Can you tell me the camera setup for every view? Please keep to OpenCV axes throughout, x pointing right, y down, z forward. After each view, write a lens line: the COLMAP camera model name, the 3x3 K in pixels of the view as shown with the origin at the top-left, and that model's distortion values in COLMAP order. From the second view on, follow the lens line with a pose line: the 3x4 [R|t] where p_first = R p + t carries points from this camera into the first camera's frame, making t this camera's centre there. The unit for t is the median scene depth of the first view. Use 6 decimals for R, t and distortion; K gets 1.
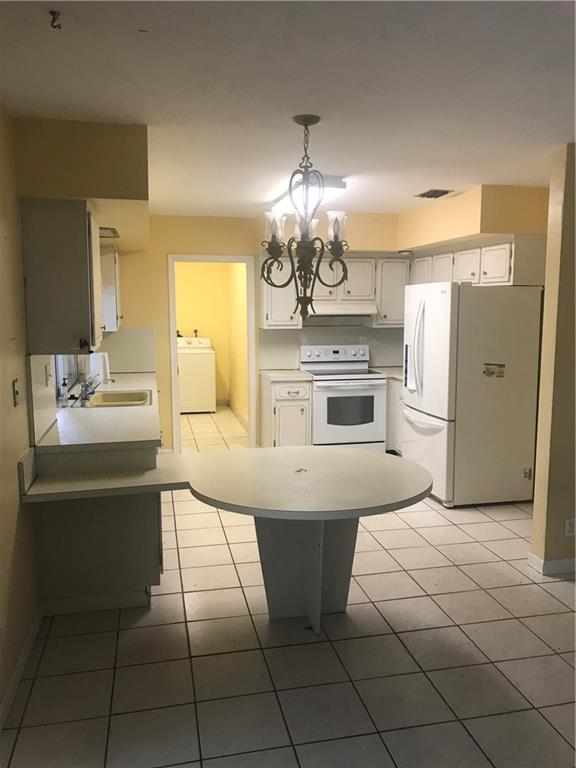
lens RADIAL K [[623.6, 0, 288.0], [0, 623.6, 384.0], [0, 0, 1]] dist [0.108227, -0.000984]
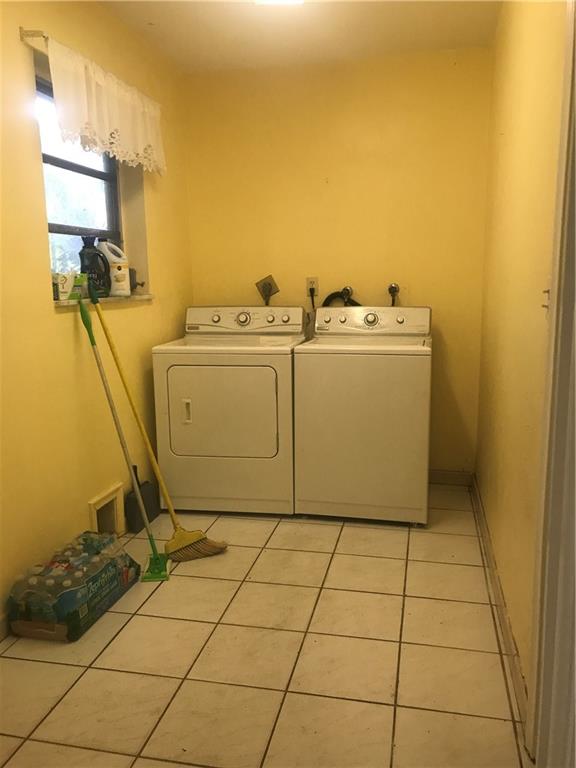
lens RADIAL K [[630.7, 0, 288.0], [0, 630.7, 384.0], [0, 0, 1]] dist [0.002385, -0.000416]
pose [[0.912072, 0.055333, -0.406278, -0.087936], [-0.038159, 0.998007, 0.050258, -0.084240], [0.408250, -0.030335, 0.912366, 1.182025]]
